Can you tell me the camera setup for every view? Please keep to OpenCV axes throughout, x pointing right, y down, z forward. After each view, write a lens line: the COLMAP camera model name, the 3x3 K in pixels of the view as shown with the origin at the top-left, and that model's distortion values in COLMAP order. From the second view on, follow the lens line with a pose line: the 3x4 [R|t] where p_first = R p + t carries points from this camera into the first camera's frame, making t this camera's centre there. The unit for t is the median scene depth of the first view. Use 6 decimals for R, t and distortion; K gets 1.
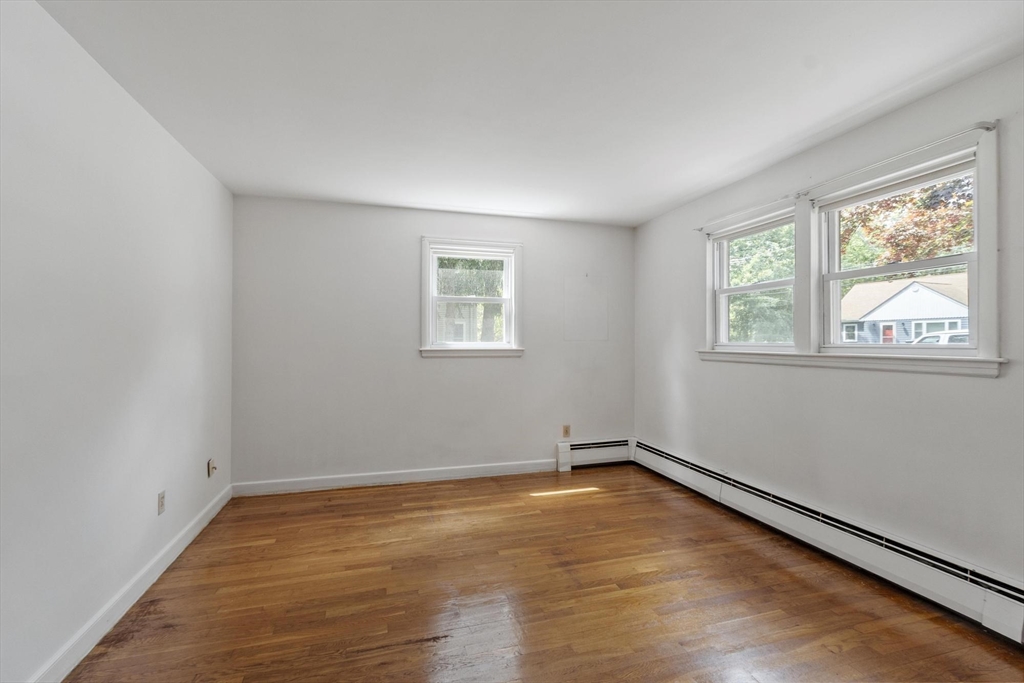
lens RADIAL K [[443.2, 0, 508.6], [0, 443.2, 339.9], [0, 0, 1]] dist [0.001153, -0.000115]
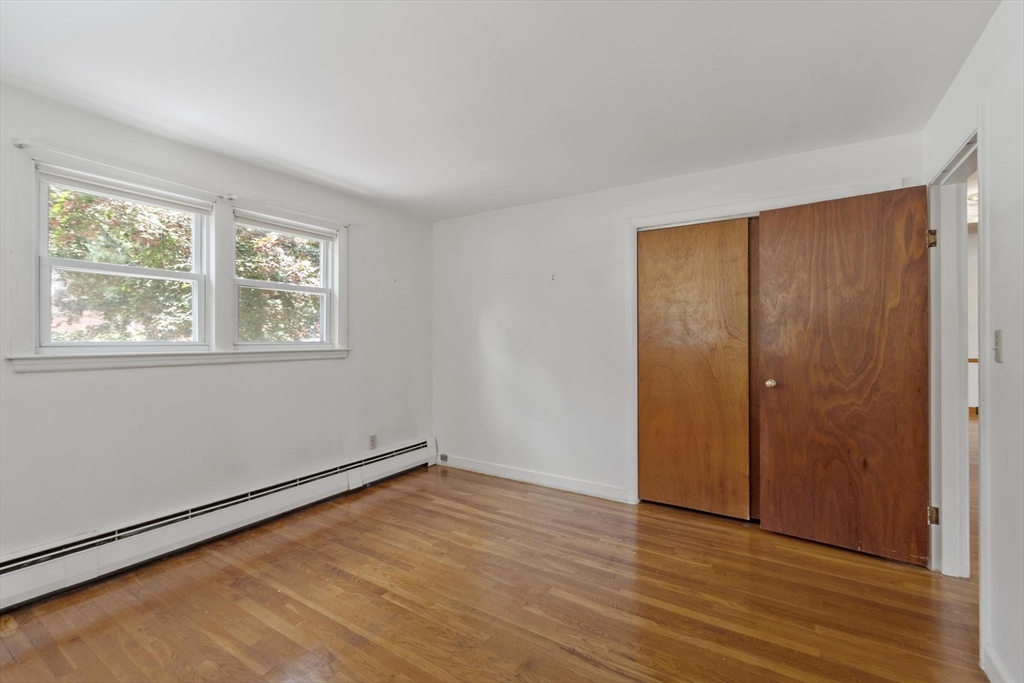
lens RADIAL K [[443.2, 0, 508.6], [0, 443.2, 339.9], [0, 0, 1]] dist [0.001153, -0.000115]
pose [[-0.655324, 0.000556, 0.755348, -0.577595], [-0.000807, 0.999999, -0.001437, 0.005258], [-0.755347, -0.001552, -0.655323, 1.255063]]
